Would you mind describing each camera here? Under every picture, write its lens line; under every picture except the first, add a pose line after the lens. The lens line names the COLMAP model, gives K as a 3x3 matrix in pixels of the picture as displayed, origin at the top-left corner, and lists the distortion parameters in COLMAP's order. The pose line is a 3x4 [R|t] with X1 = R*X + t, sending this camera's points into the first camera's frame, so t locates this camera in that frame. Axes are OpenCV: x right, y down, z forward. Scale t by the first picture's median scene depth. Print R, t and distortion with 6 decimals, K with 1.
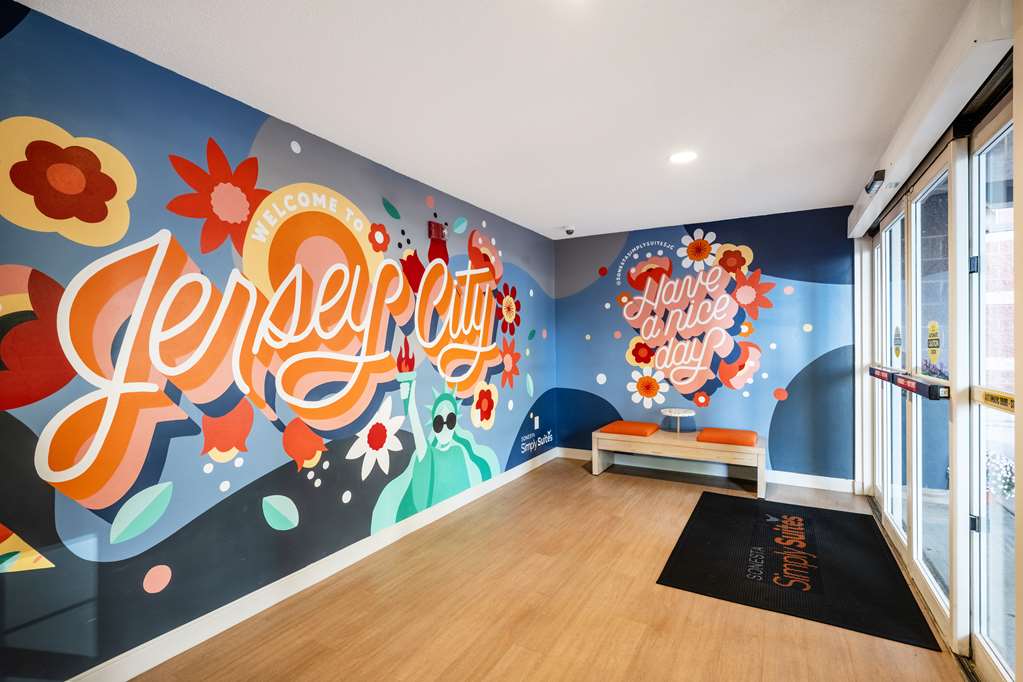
lens RADIAL K [[492.2, 0, 506.5], [0, 492.2, 343.1], [0, 0, 1]] dist [-0.004583, -0.000680]
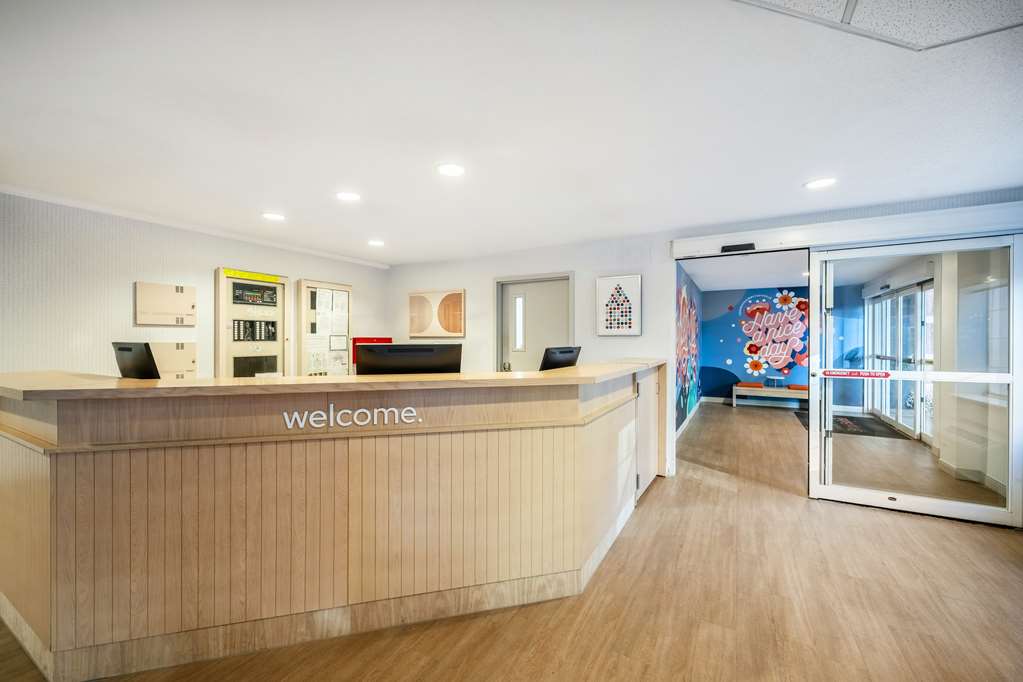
lens RADIAL K [[400.9, 0, 520.9], [0, 400.9, 341.6], [0, 0, 1]] dist [-0.001996, 0.001045]
pose [[0.999920, 0.007788, -0.009980, -0.704602], [-0.007739, 0.999958, 0.004921, -0.011876], [0.010018, -0.004844, 0.999938, -0.705794]]
